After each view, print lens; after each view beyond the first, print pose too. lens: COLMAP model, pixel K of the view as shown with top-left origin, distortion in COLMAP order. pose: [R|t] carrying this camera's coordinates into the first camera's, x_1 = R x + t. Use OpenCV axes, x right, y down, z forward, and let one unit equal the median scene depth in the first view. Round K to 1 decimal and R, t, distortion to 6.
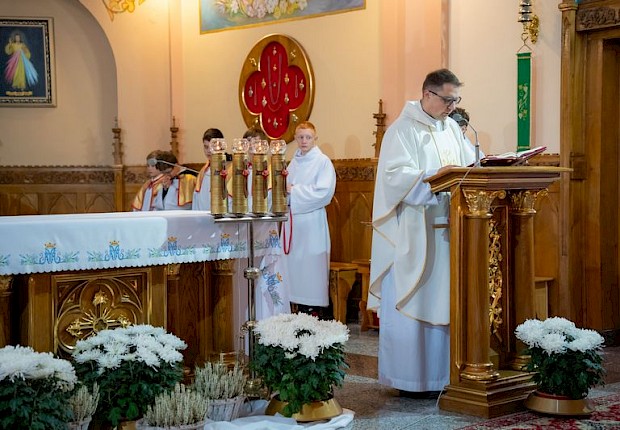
lens RADIAL K [[1065.4, 0, 310.0], [0, 1065.4, 215.0], [0, 0, 1]] dist [0.344445, 0.164199]
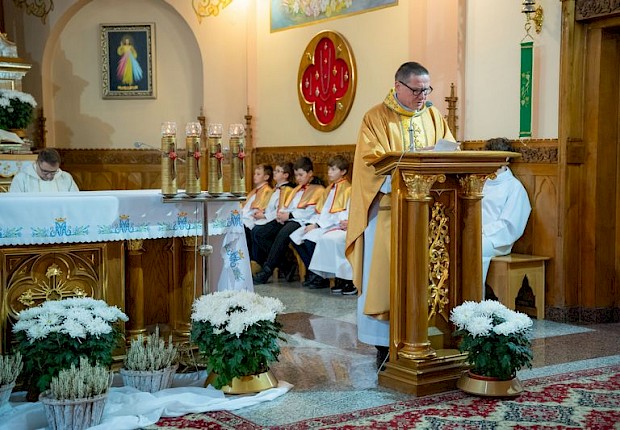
lens RADIAL K [[892.1, 0, 310.0], [0, 892.1, 215.0], [0, 0, 1]] dist [0.137785, 0.394616]
pose [[0.987697, 0.016706, -0.155483, 0.131800], [-0.012539, 0.999536, 0.027742, -0.004450], [0.155875, -0.025451, 0.987449, 0.103277]]
